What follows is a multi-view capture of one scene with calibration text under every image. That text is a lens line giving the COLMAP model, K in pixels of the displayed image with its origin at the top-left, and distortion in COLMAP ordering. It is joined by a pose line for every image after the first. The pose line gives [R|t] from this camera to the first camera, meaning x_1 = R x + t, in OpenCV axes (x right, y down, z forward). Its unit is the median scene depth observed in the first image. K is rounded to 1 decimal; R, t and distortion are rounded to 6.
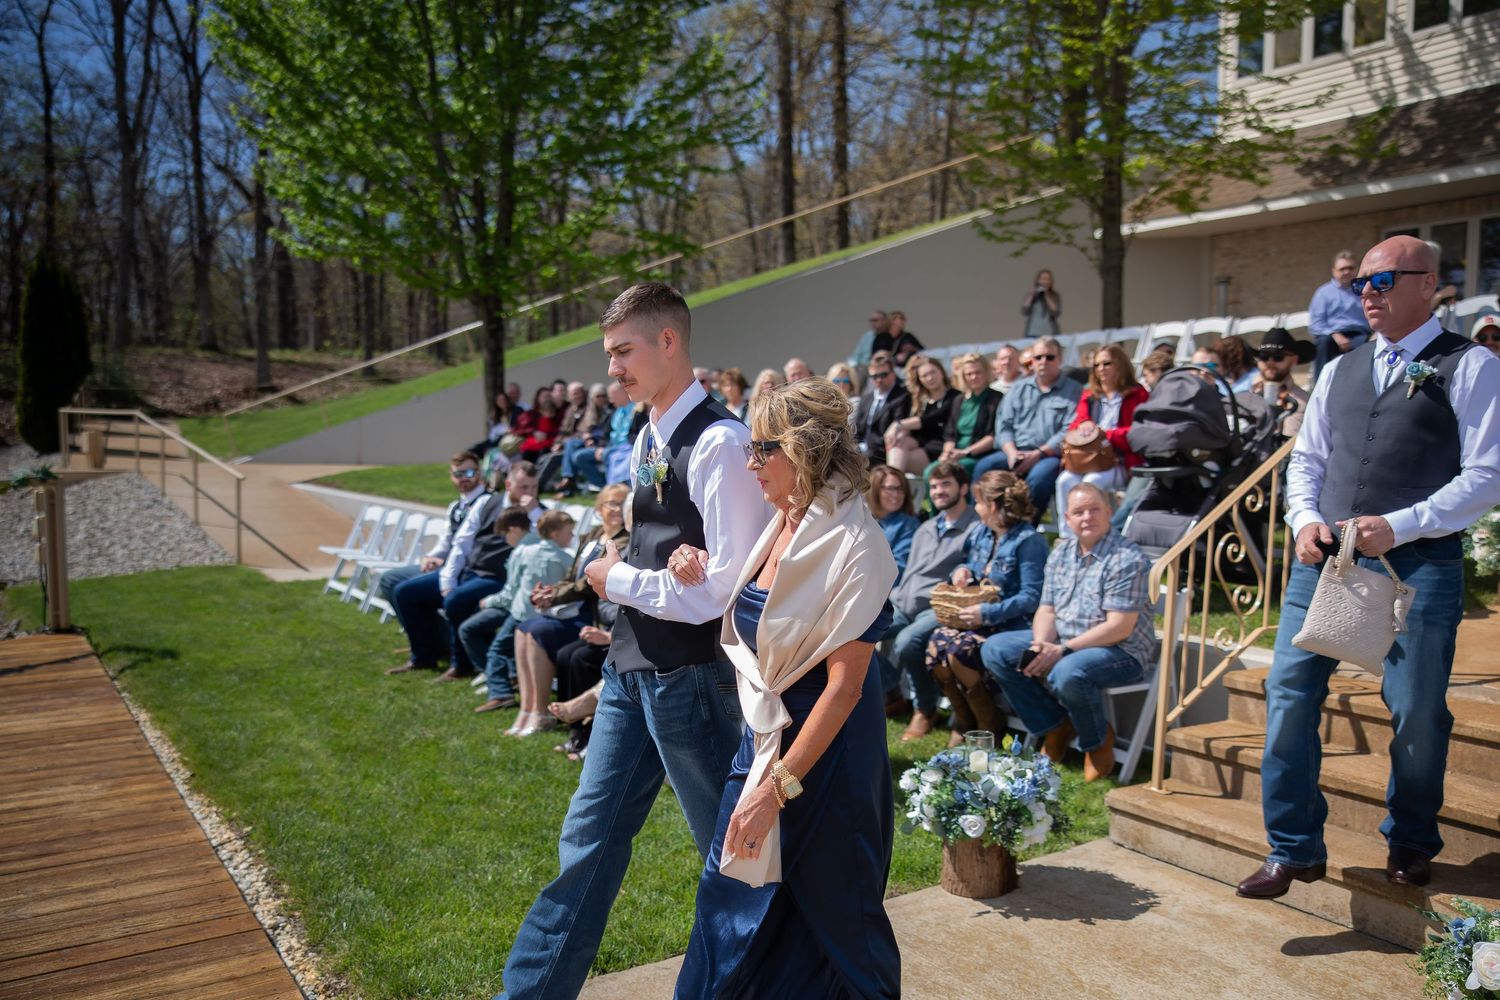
lens RADIAL K [[1342.4, 0, 734.9], [0, 1342.4, 507.4], [0, 0, 1]] dist [-0.122430, 0.203094]
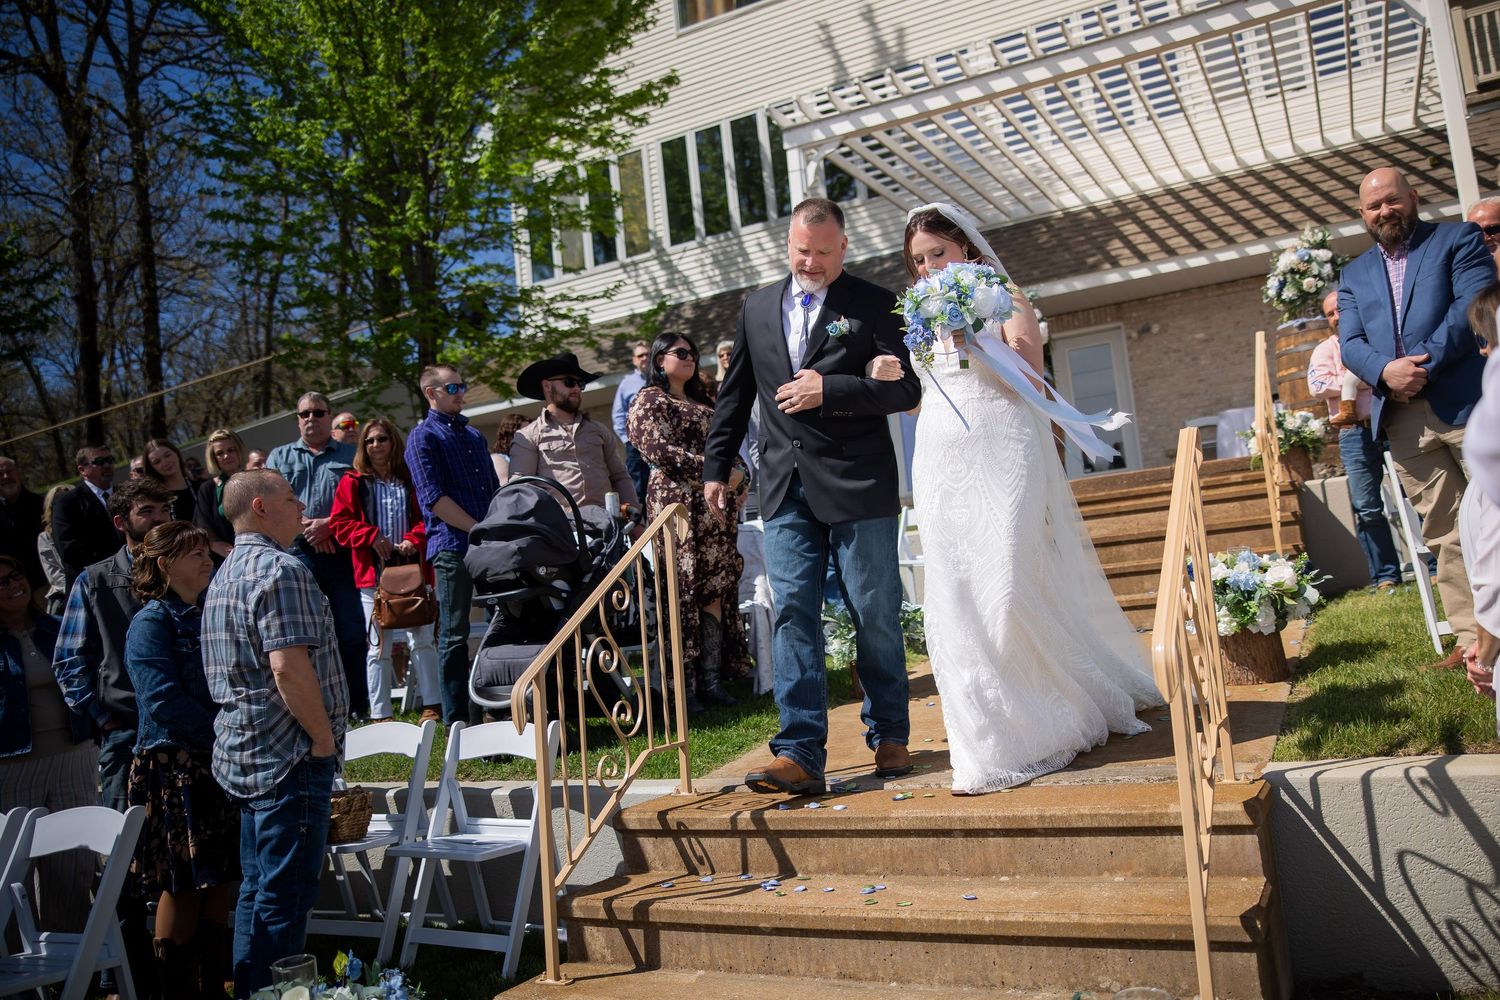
lens RADIAL K [[1205.6, 0, 750.0], [0, 1205.6, 500.0], [0, 0, 1]] dist [-0.066319, 0.062776]
pose [[0.863806, -0.054304, 0.500889, 0.066732], [0.138121, 0.981610, -0.131774, 0.036445], [-0.484522, 0.183010, 0.855422, 0.234357]]
